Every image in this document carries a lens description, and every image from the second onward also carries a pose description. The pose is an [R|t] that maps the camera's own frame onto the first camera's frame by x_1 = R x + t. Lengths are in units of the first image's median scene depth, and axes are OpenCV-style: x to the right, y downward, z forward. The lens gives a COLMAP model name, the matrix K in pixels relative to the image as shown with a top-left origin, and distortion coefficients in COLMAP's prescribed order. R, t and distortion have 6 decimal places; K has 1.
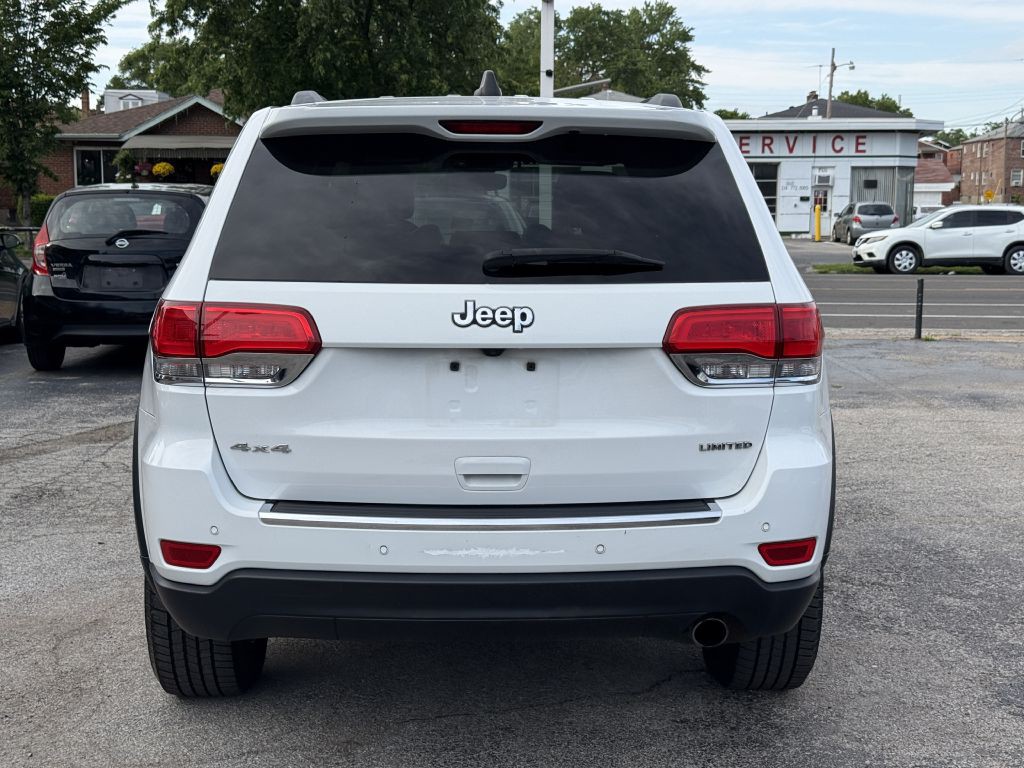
lens RADIAL K [[1428.1, 0, 512.6], [0, 1428.1, 410.8], [0, 0, 1]] dist [0.197567, -0.452129]
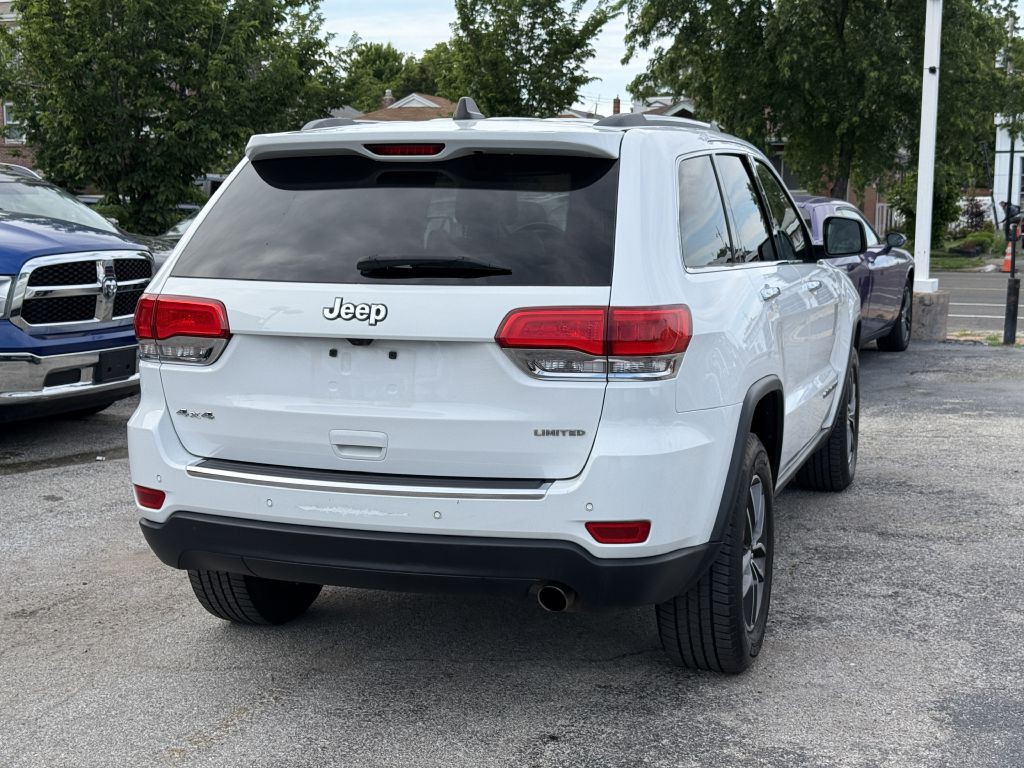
lens RADIAL K [[1428.1, 0, 512.6], [0, 1428.1, 410.8], [0, 0, 1]] dist [0.197567, -0.452129]
pose [[0.935006, 0.046269, -0.351602, 0.497273], [-0.046416, 0.998890, 0.008014, 0.000425], [0.351582, 0.008827, 0.936115, -0.057263]]
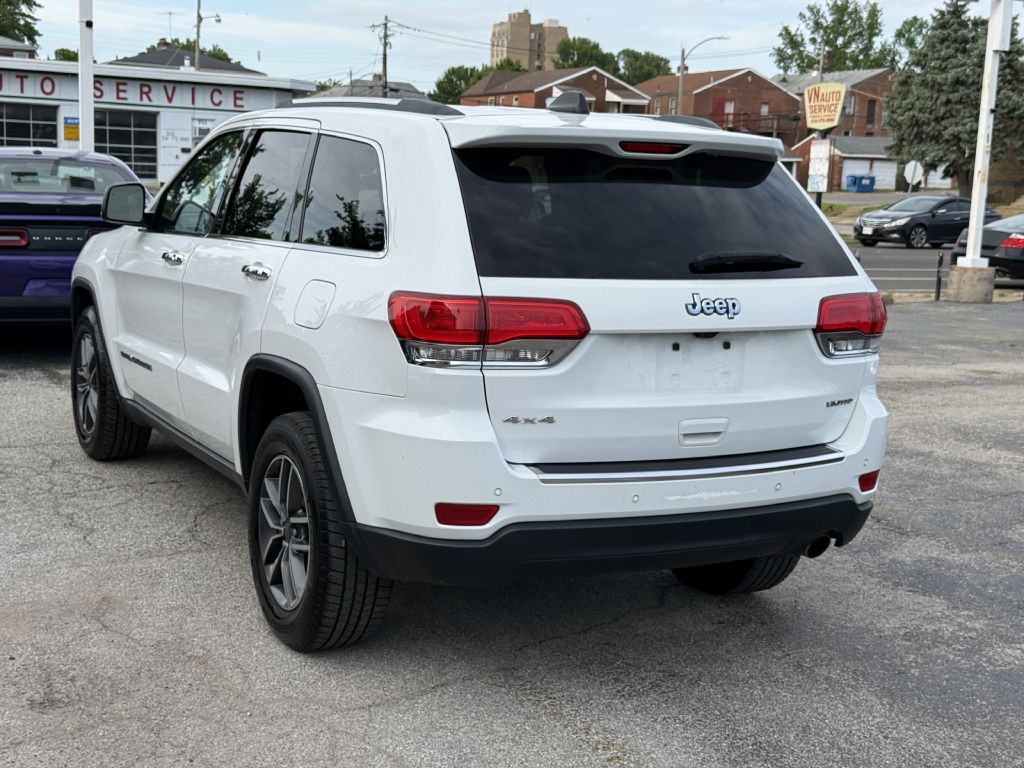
lens RADIAL K [[1428.1, 0, 512.6], [0, 1428.1, 410.8], [0, 0, 1]] dist [0.197567, -0.452129]
pose [[0.897519, -0.042643, 0.438909, -0.681717], [0.027338, 0.998780, 0.041135, -0.029326], [-0.440127, -0.024921, 0.897590, -0.045235]]
